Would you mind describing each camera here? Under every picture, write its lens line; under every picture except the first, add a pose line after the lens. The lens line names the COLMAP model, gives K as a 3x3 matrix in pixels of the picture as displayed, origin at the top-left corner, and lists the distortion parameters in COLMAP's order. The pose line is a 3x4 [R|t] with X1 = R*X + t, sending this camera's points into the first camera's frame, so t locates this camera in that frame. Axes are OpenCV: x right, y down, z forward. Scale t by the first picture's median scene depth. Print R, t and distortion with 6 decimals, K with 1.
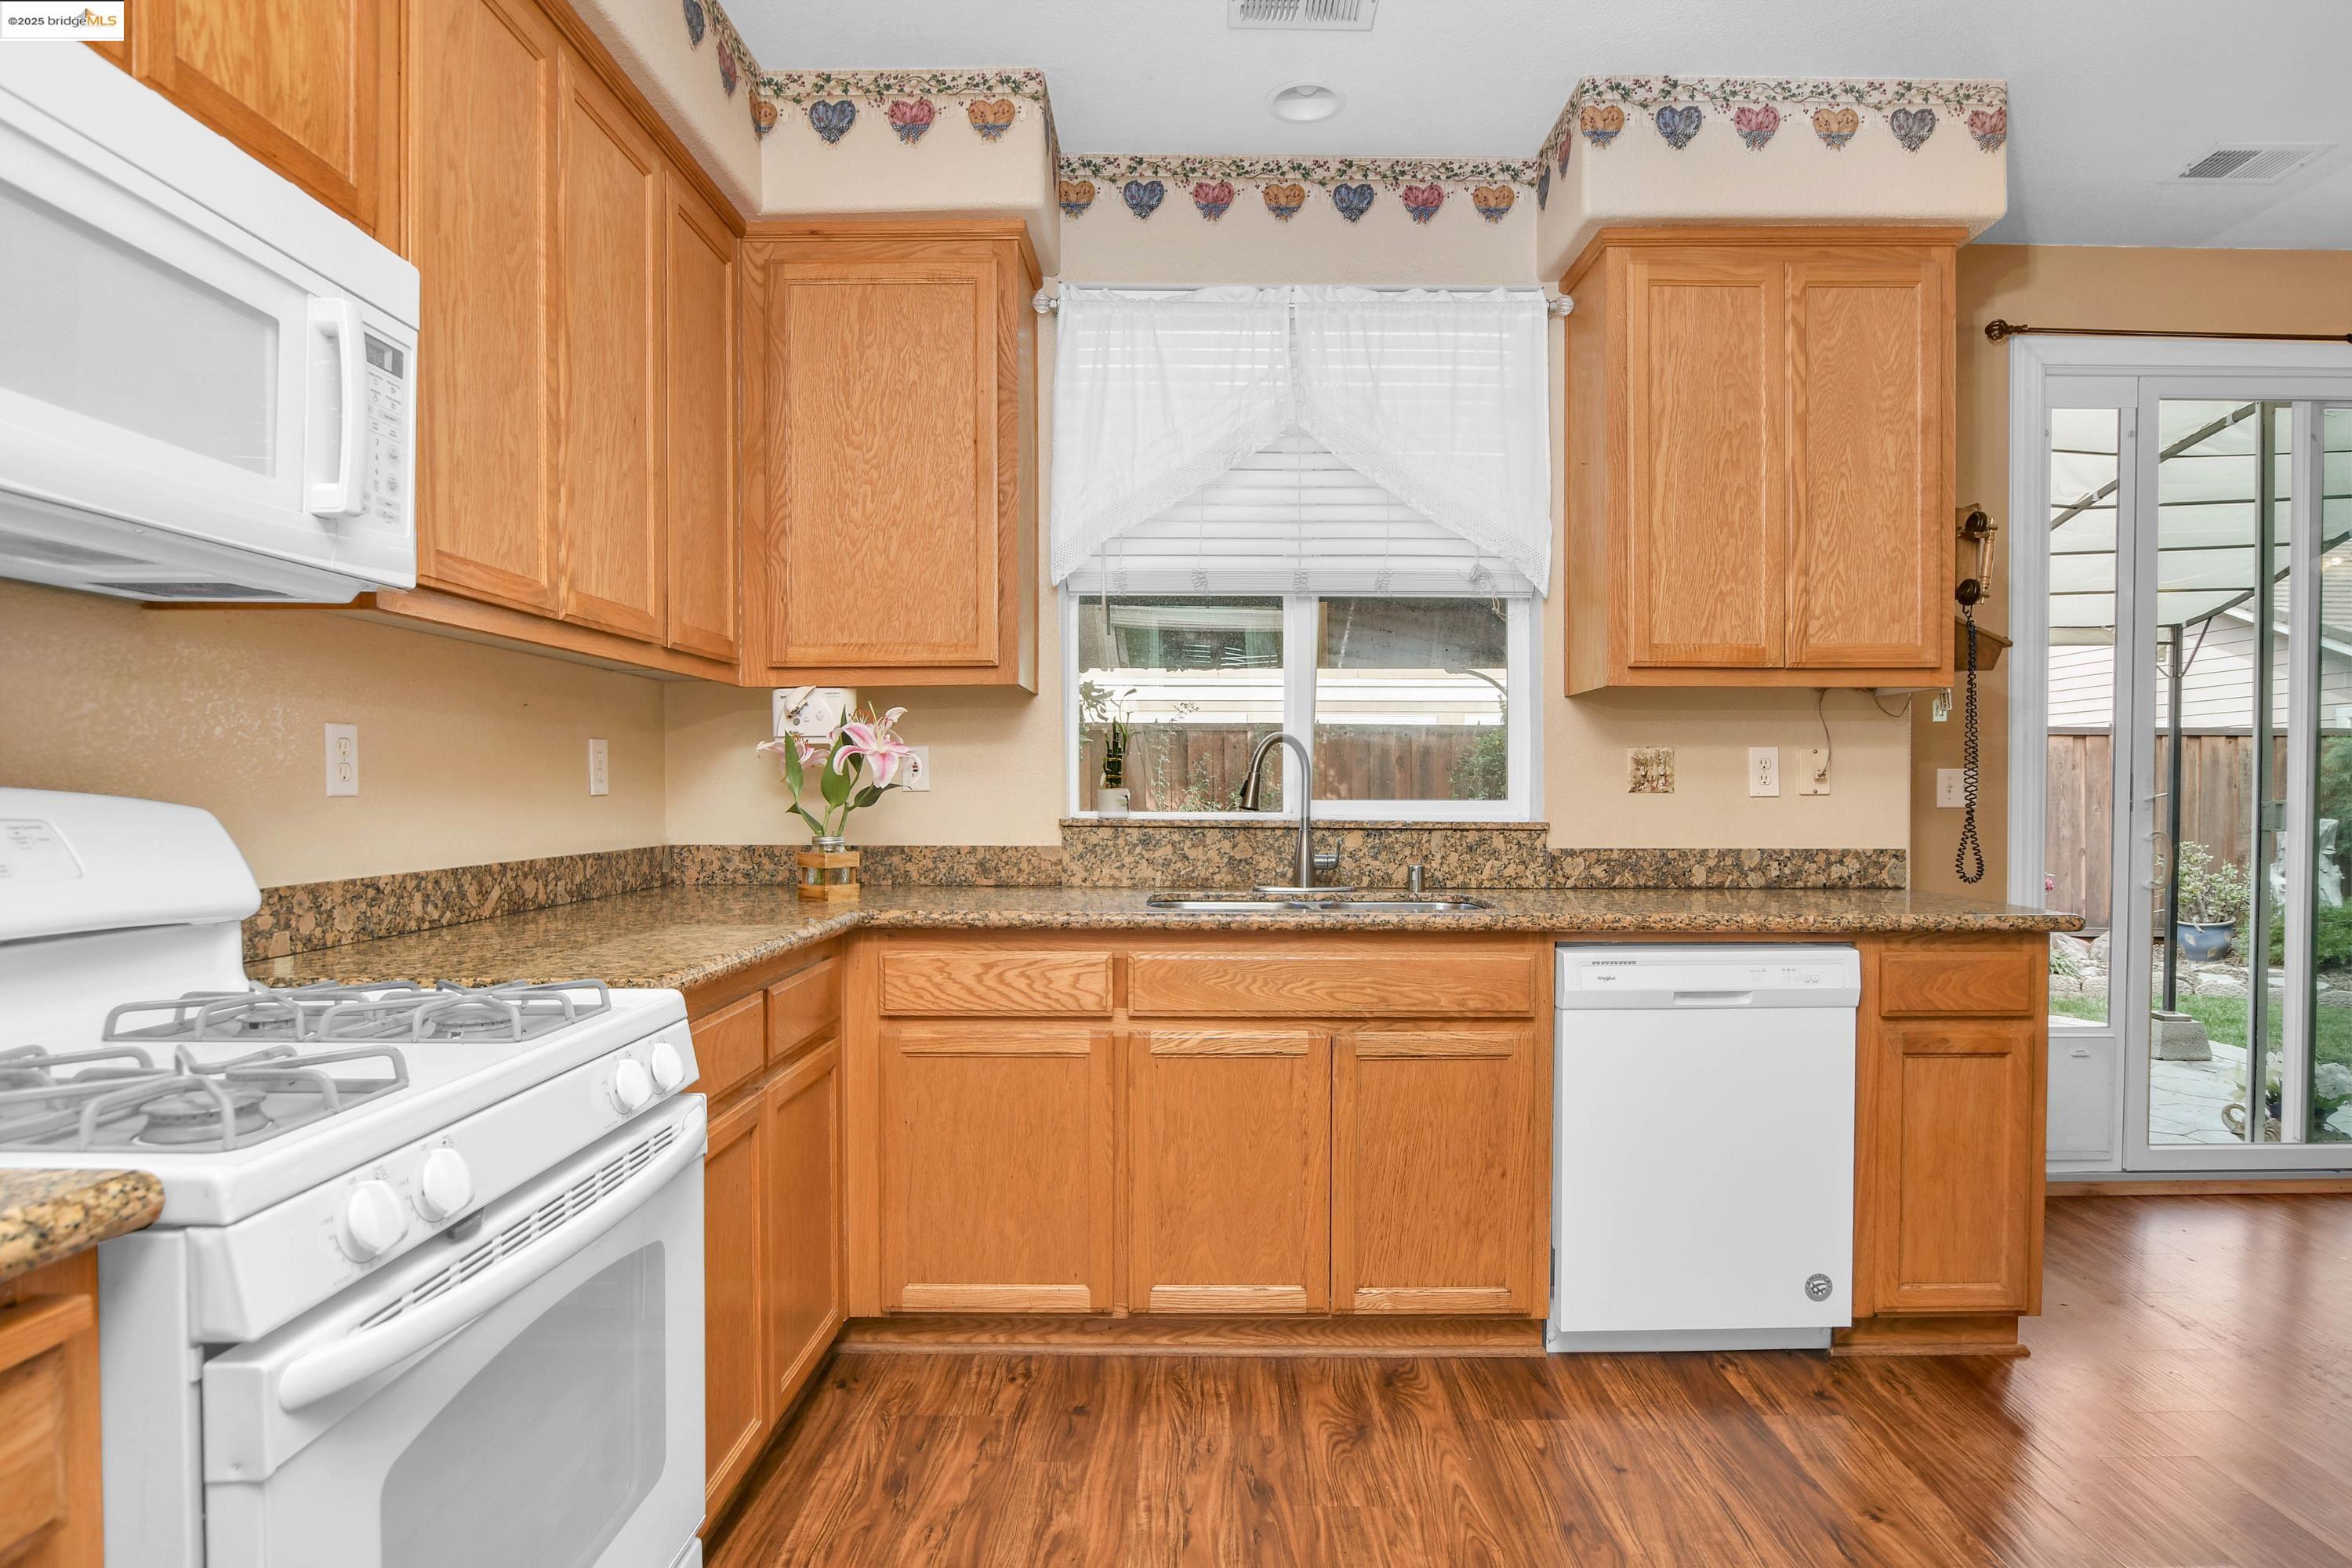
lens RADIAL K [[1276.9, 0, 1204.5], [0, 1276.9, 803.7], [0, 0, 1]] dist [-0.023395, 0.004126]
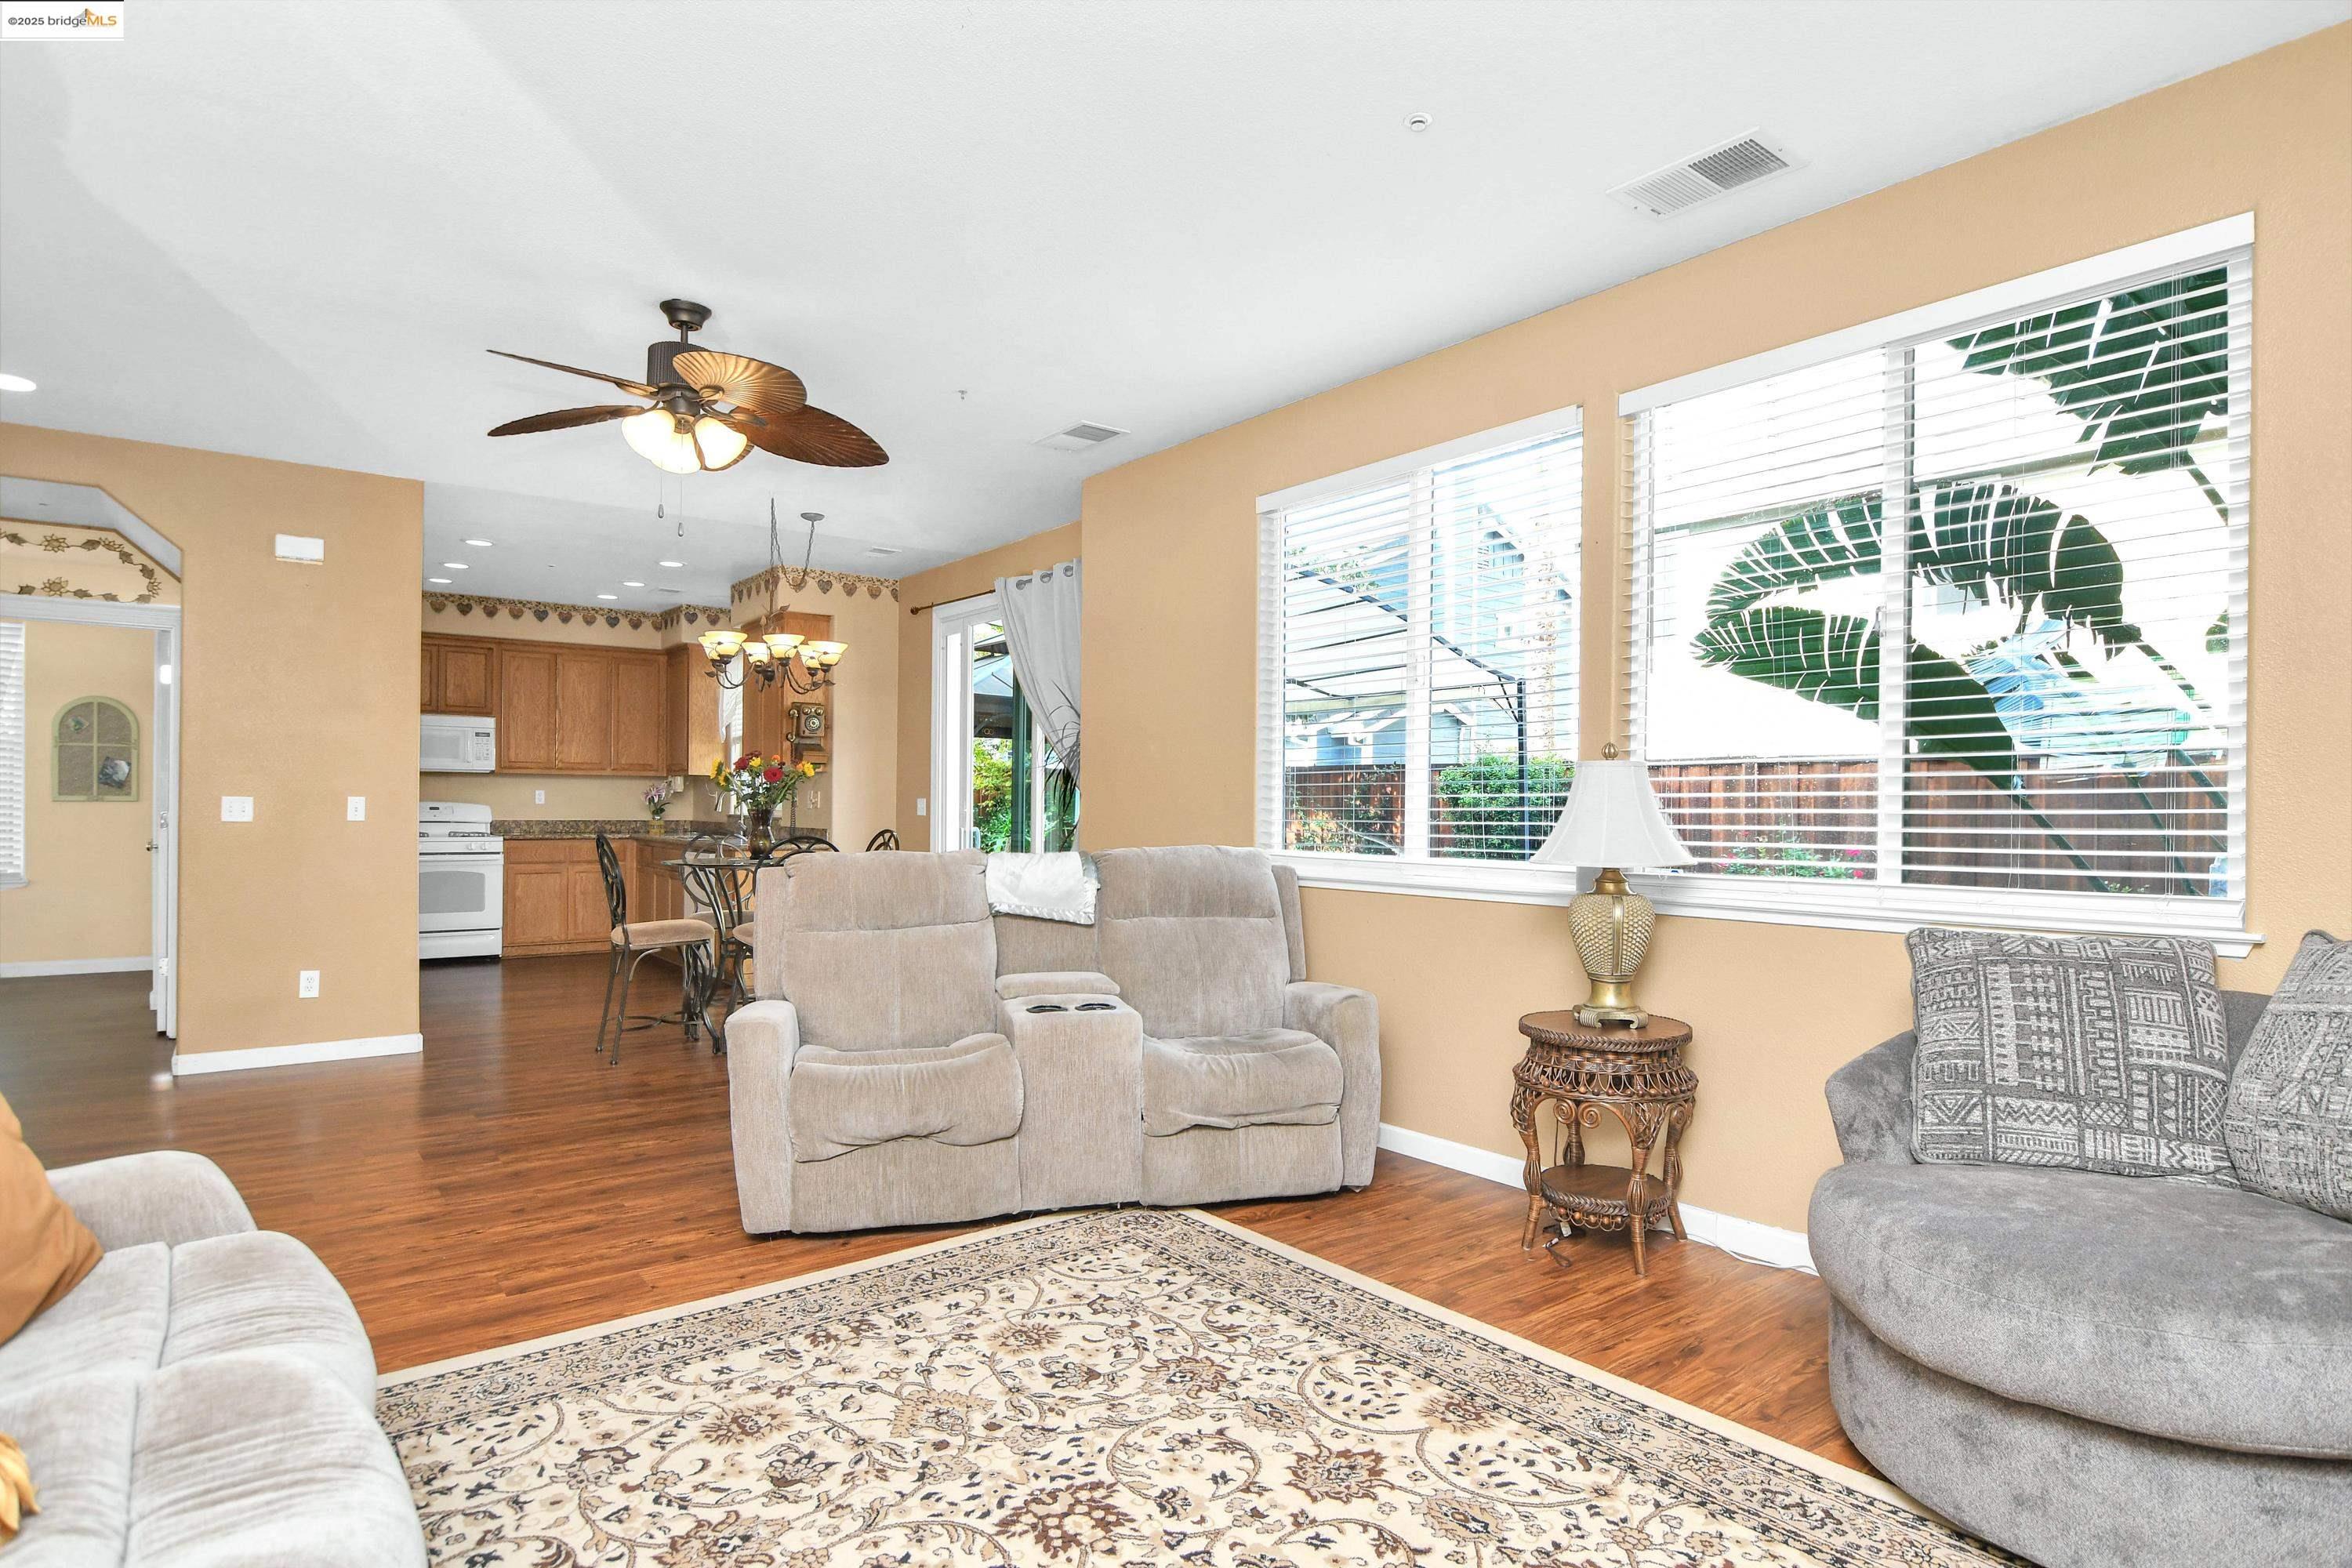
lens RADIAL K [[1269.1, 0, 1227.4], [0, 1269.1, 807.9], [0, 0, 1]] dist [-0.025435, 0.001648]
pose [[0.615944, 0.008275, -0.787747, 3.935789], [-0.018876, 0.999813, -0.004257, -0.016232], [0.787564, 0.017492, 0.615985, 0.027241]]
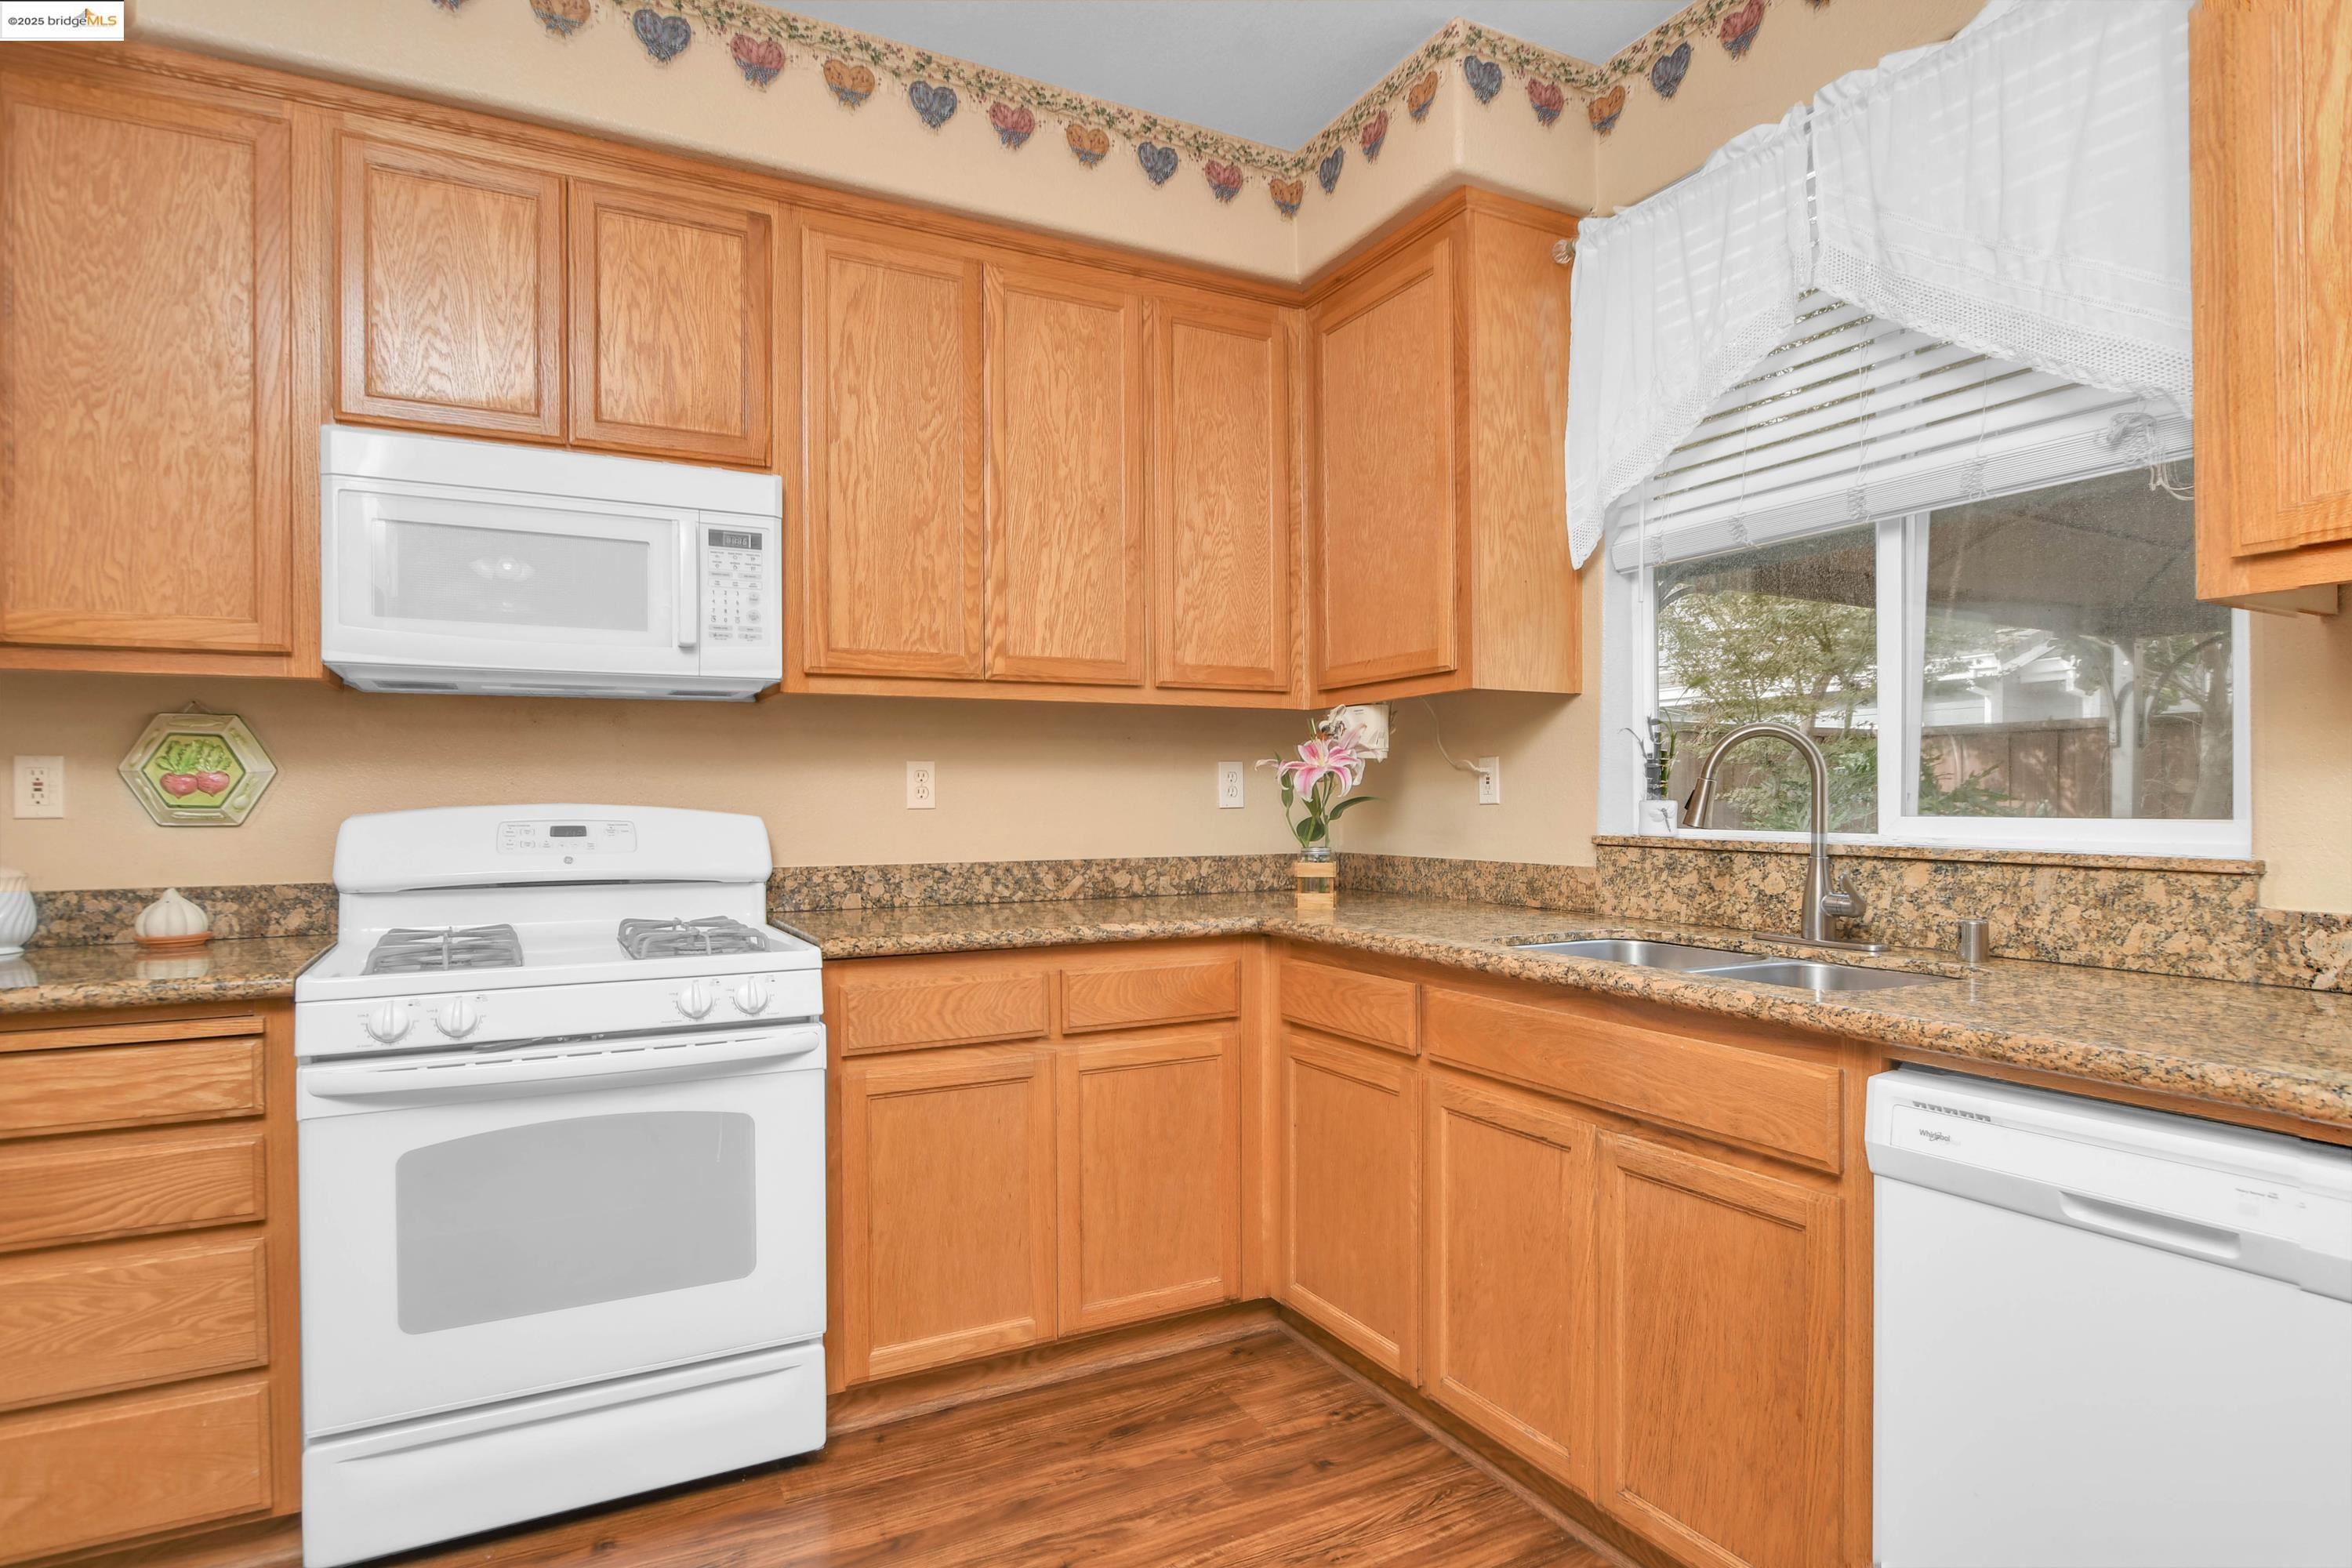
lens RADIAL K [[1276.9, 0, 1224.9], [0, 1276.9, 806.8], [0, 0, 1]] dist [-0.023395, 0.004126]
pose [[0.476124, -0.000721, -0.879378, 0.645677], [-0.005572, 0.999977, -0.003836, -0.003803], [0.879360, 0.006727, 0.476109, 0.453184]]
